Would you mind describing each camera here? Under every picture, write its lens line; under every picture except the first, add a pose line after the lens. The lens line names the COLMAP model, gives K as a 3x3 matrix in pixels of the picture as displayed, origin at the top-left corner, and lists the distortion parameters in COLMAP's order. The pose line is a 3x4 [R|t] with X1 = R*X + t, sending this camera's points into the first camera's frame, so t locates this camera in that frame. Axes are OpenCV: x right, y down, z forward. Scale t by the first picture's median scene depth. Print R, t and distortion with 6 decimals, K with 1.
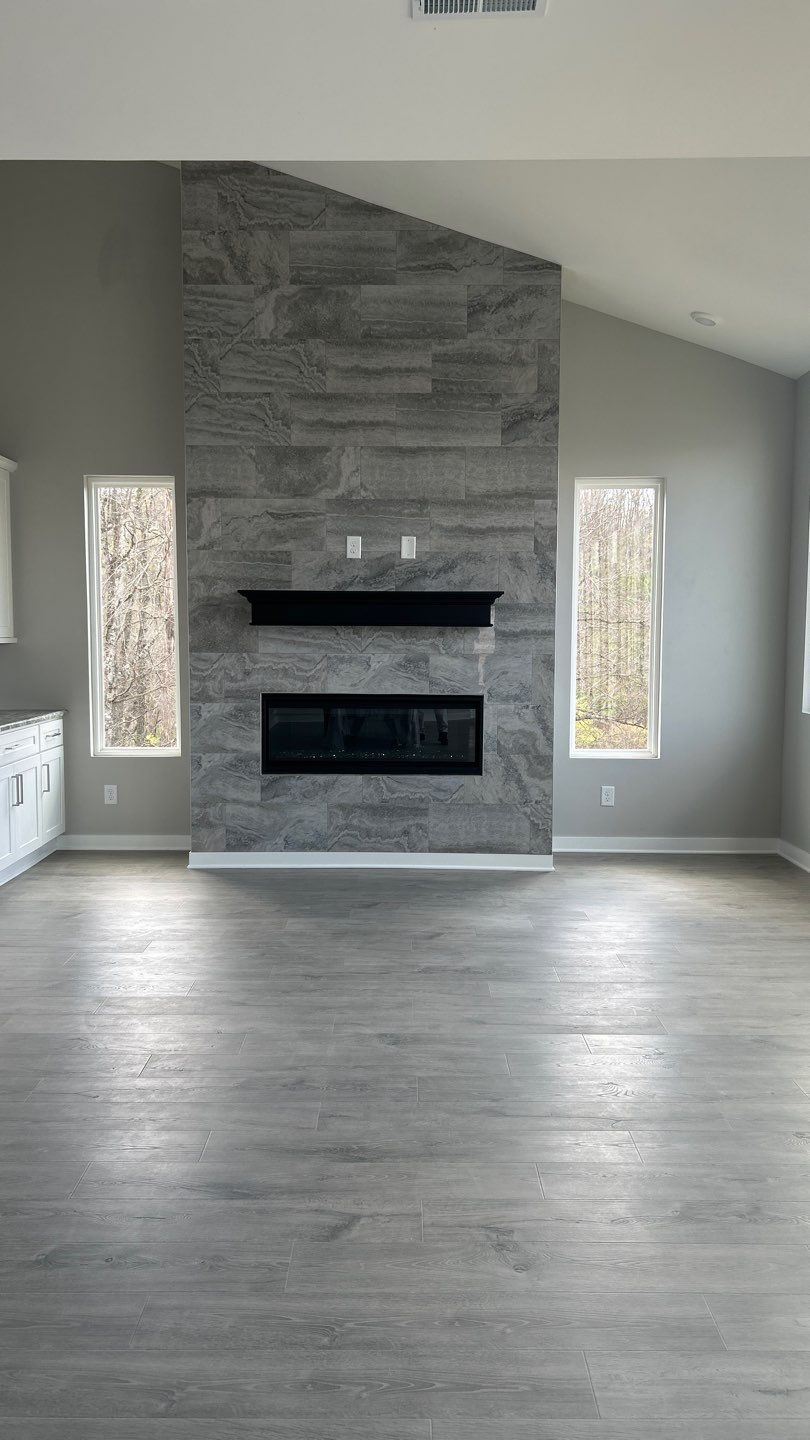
lens RADIAL K [[1054.0, 0, 389.2], [0, 1054.0, 713.3], [0, 0, 1]] dist [0.032471, -0.025980]
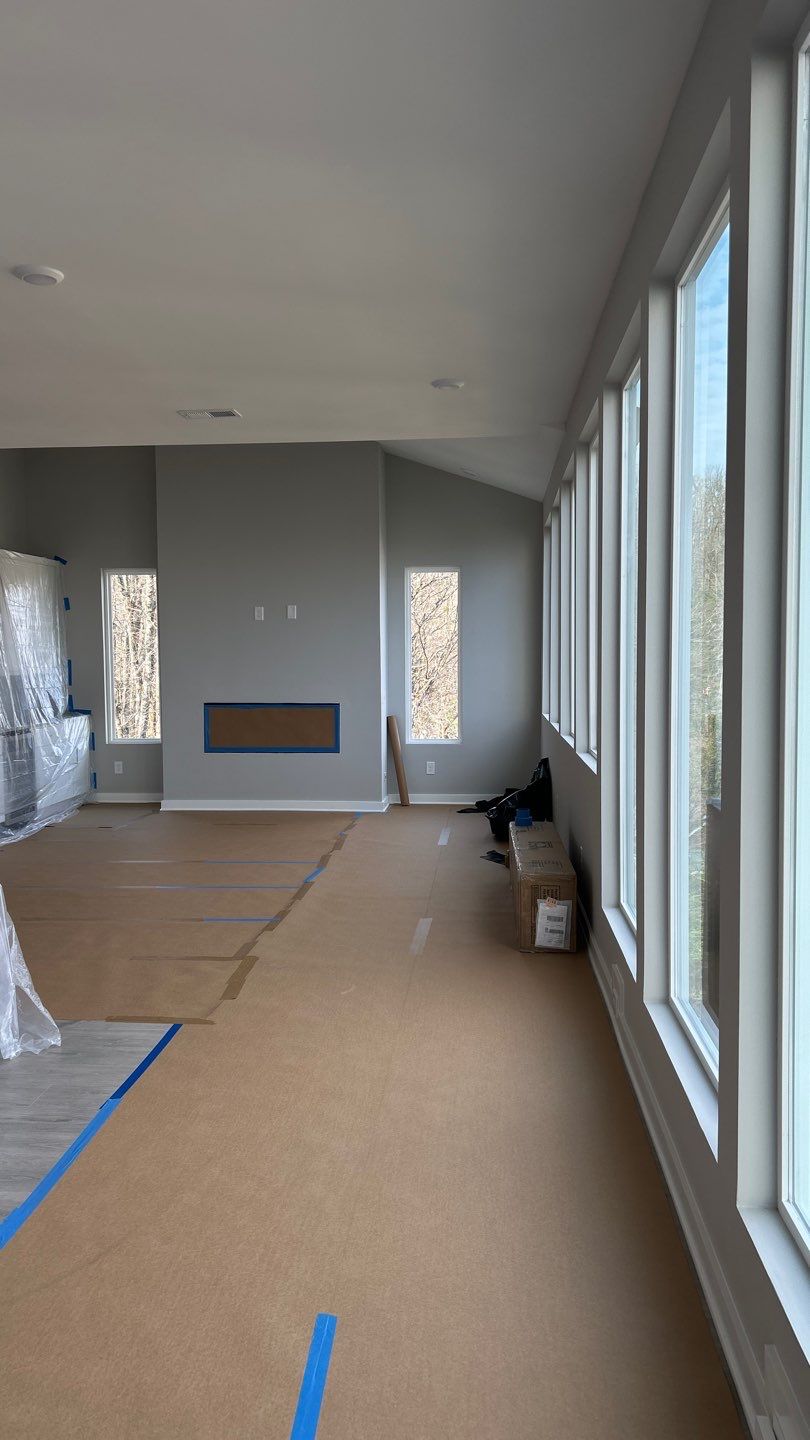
lens RADIAL K [[1054.0, 0, 420.1], [0, 1054.0, 722.6], [0, 0, 1]] dist [0.032471, -0.025980]
pose [[0.998390, -0.003038, -0.056642, 0.283107], [0.001545, 0.999651, -0.026386, 0.052064], [0.056702, 0.026256, 0.998046, -0.571362]]
